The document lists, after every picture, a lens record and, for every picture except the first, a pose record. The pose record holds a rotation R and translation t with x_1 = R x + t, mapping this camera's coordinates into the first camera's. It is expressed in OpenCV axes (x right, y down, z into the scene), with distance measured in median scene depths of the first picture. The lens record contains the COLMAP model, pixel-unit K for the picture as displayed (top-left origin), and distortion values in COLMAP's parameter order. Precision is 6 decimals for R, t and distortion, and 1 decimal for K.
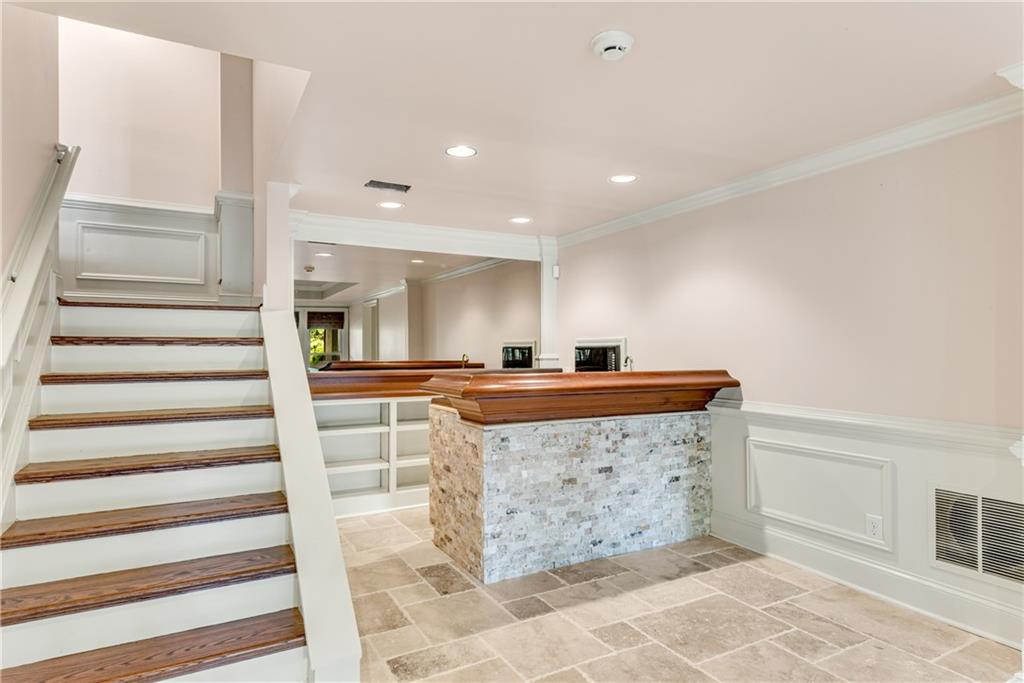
lens RADIAL K [[534.3, 0, 507.3], [0, 534.3, 349.5], [0, 0, 1]] dist [0.005269, 0.000745]
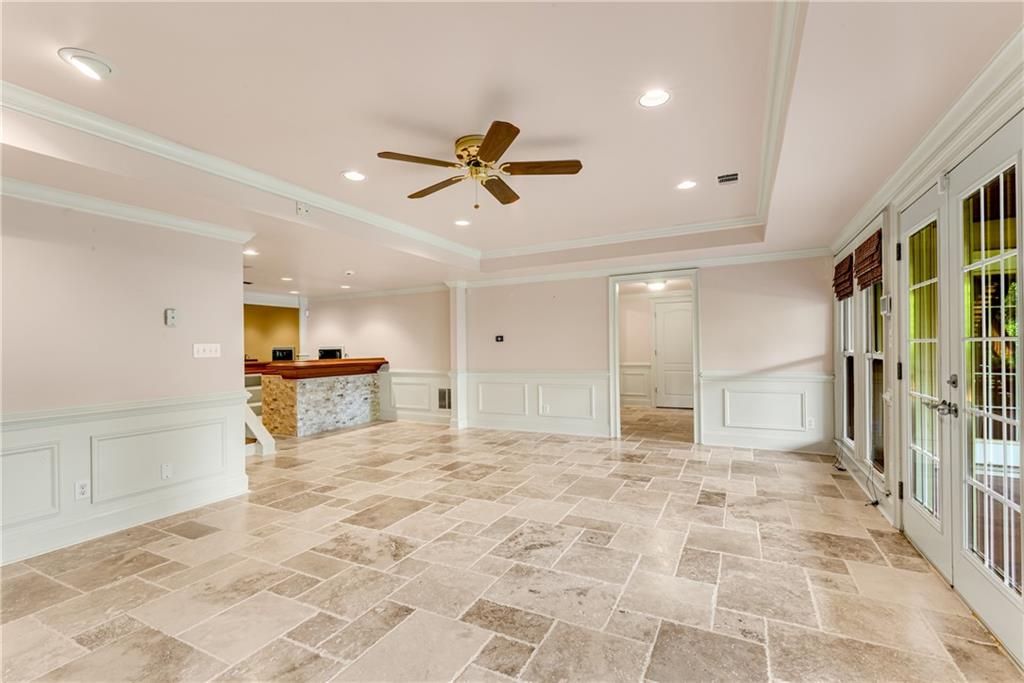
lens RADIAL K [[459.0, 0, 508.8], [0, 459.0, 348.8], [0, 0, 1]] dist [-0.000083, -0.000008]
pose [[0.812776, -0.010542, 0.582480, -0.467443], [0.008716, 0.999944, 0.005935, -0.016409], [-0.582511, 0.000253, 0.812823, -1.365294]]
